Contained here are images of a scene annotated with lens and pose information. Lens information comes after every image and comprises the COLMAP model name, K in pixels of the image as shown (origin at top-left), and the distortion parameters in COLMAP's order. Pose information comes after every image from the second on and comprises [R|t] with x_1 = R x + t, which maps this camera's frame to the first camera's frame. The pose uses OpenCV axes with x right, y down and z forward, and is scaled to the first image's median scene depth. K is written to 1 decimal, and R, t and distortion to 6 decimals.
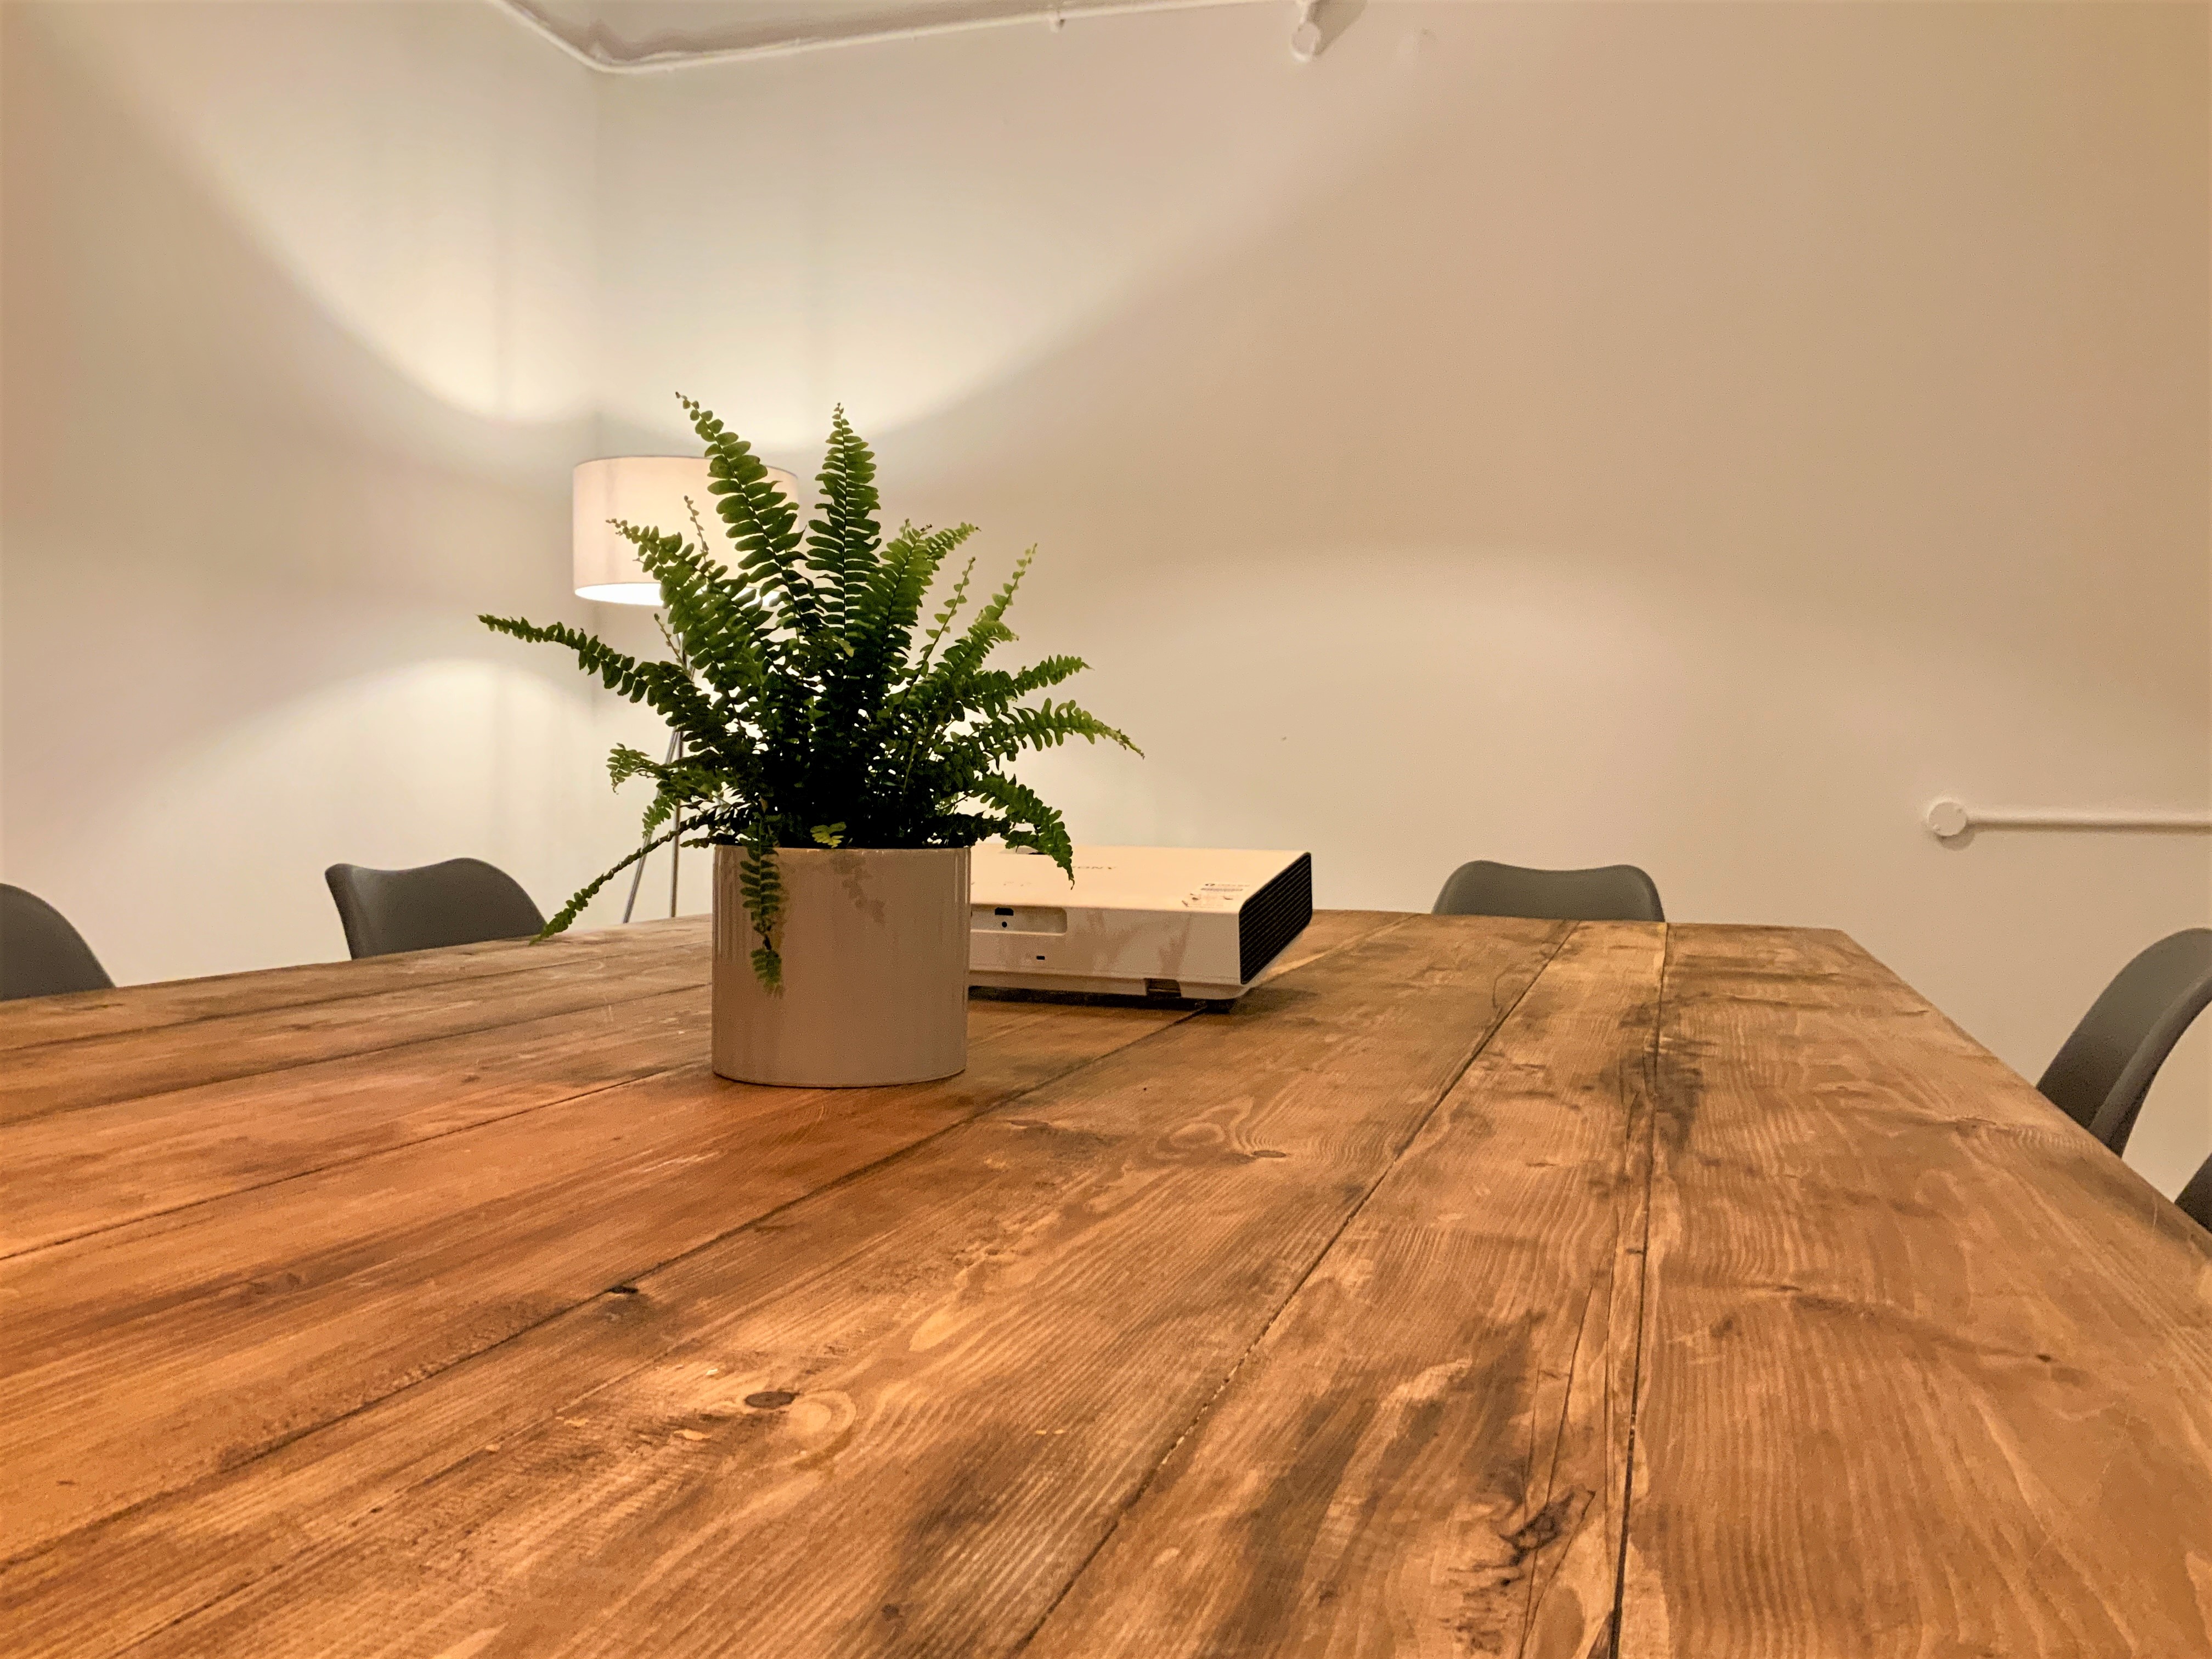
lens RADIAL K [[1760.3, 0, 1106.0], [0, 1760.3, 829.5], [0, 0, 1]] dist [0.000782, -0.002265]
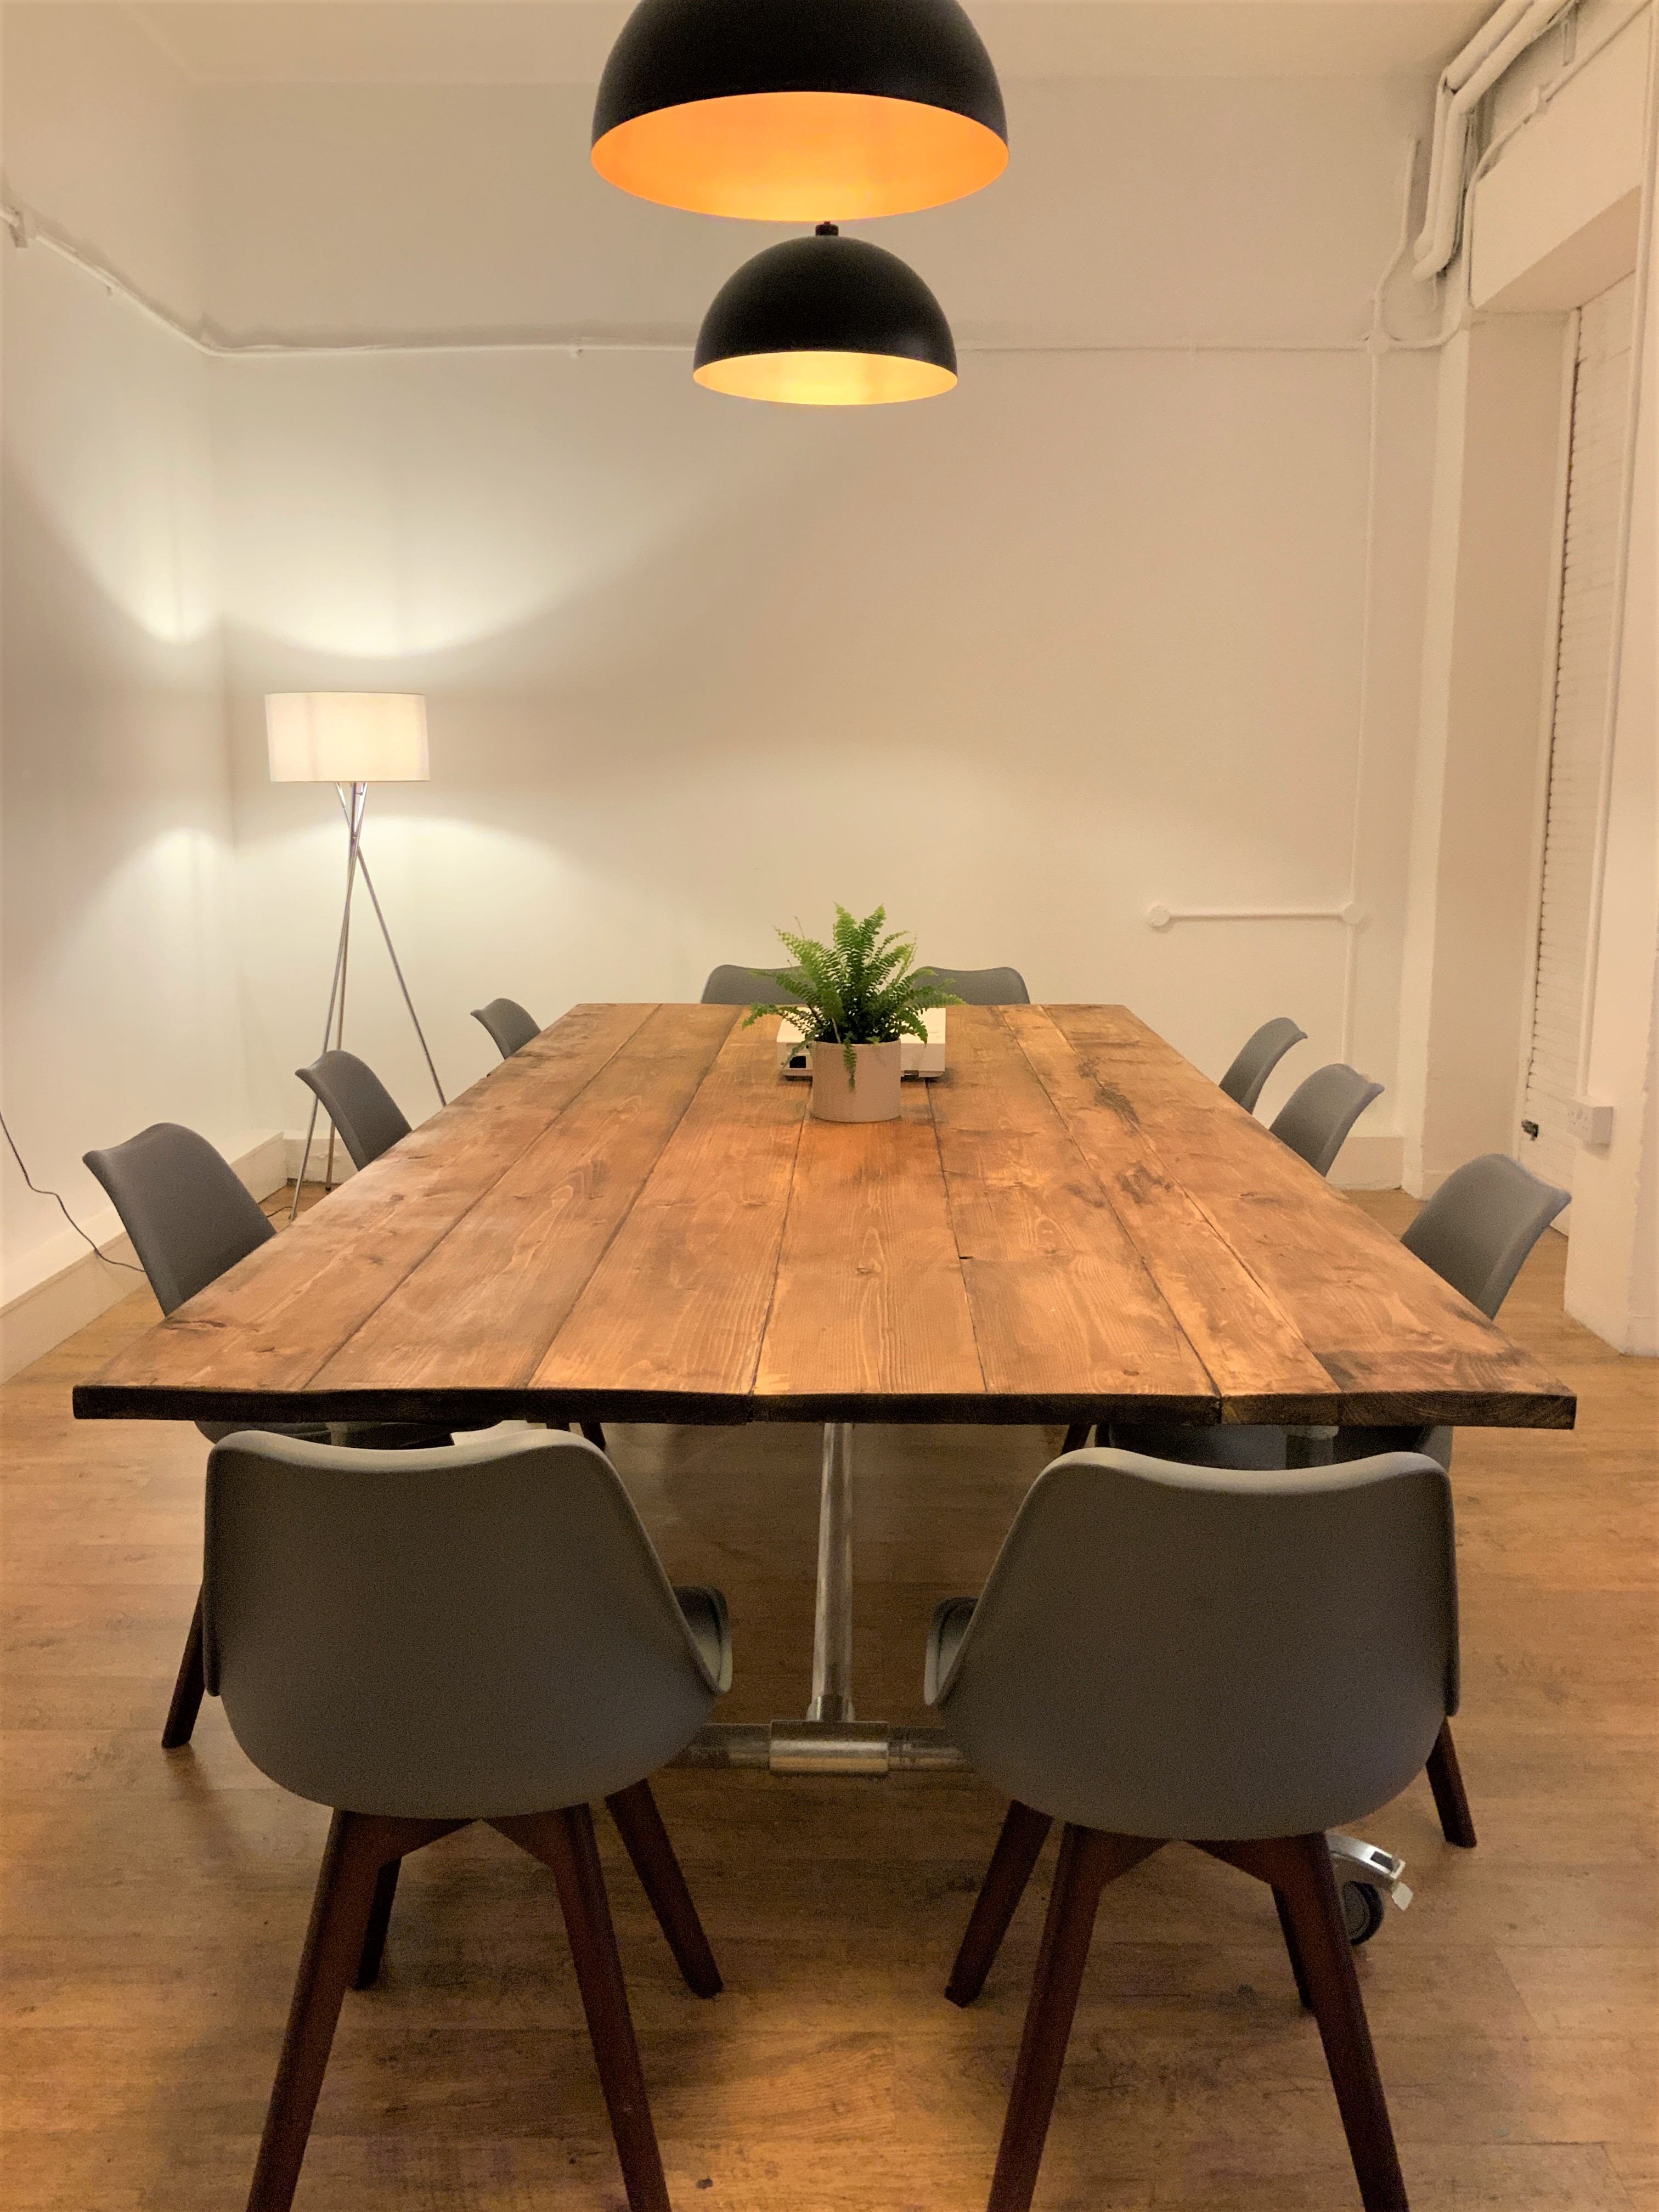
lens RADIAL K [[1760.3, 0, 829.5], [0, 1760.3, 1106.0], [0, 0, 1]] dist [0.000782, -0.002265]
pose [[0.957446, -0.066909, 0.280750, -0.793422], [0.021898, 0.986794, 0.160496, -0.271611], [-0.287781, -0.147518, 0.946267, -1.354305]]
